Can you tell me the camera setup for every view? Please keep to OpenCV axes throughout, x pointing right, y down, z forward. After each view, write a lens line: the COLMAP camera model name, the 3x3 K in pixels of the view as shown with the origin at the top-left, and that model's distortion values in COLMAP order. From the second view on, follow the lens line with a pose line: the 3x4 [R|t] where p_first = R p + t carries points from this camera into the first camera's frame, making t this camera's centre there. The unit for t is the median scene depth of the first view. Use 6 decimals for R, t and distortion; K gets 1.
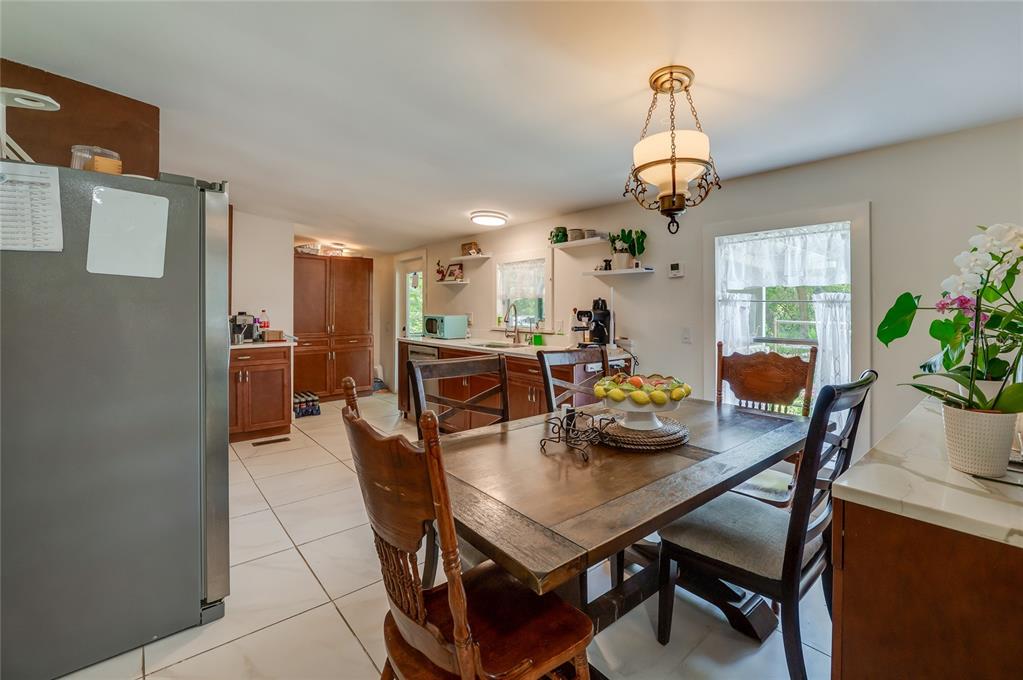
lens RADIAL K [[433.0, 0, 538.7], [0, 433.0, 311.5], [0, 0, 1]] dist [0.000368, -0.000027]
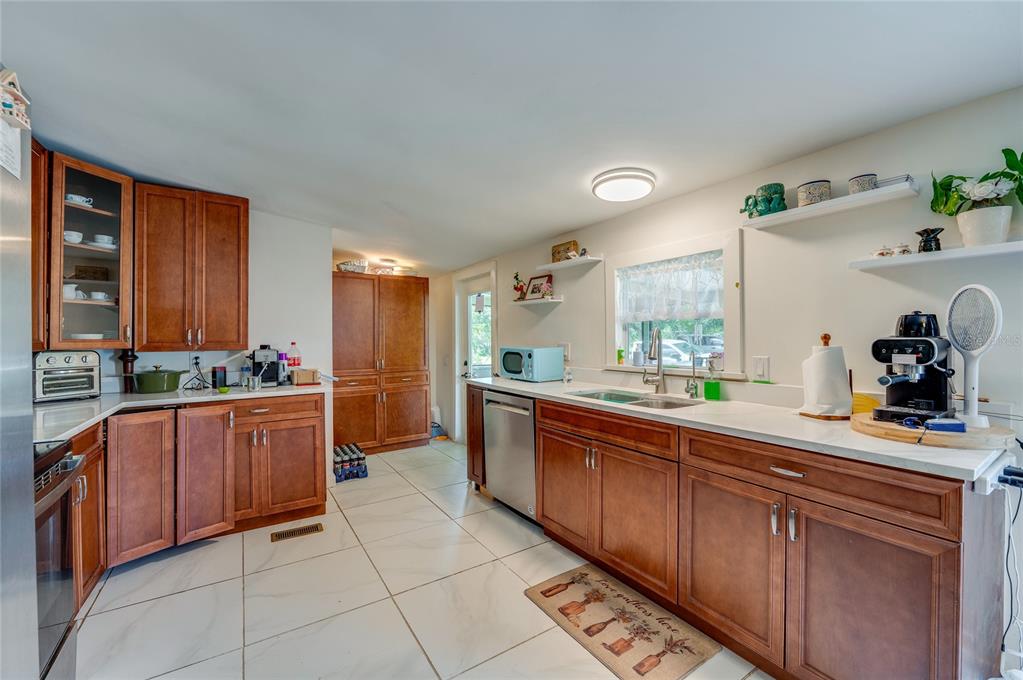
lens RADIAL K [[403.0, 0, 511.3], [0, 403.0, 341.4], [0, 0, 1]] dist [0.001234, 0.000035]
pose [[0.989319, -0.008461, -0.145518, -0.157754], [0.008717, 0.999961, 0.001126, -0.002189], [0.145503, -0.002382, 0.989355, 0.357833]]
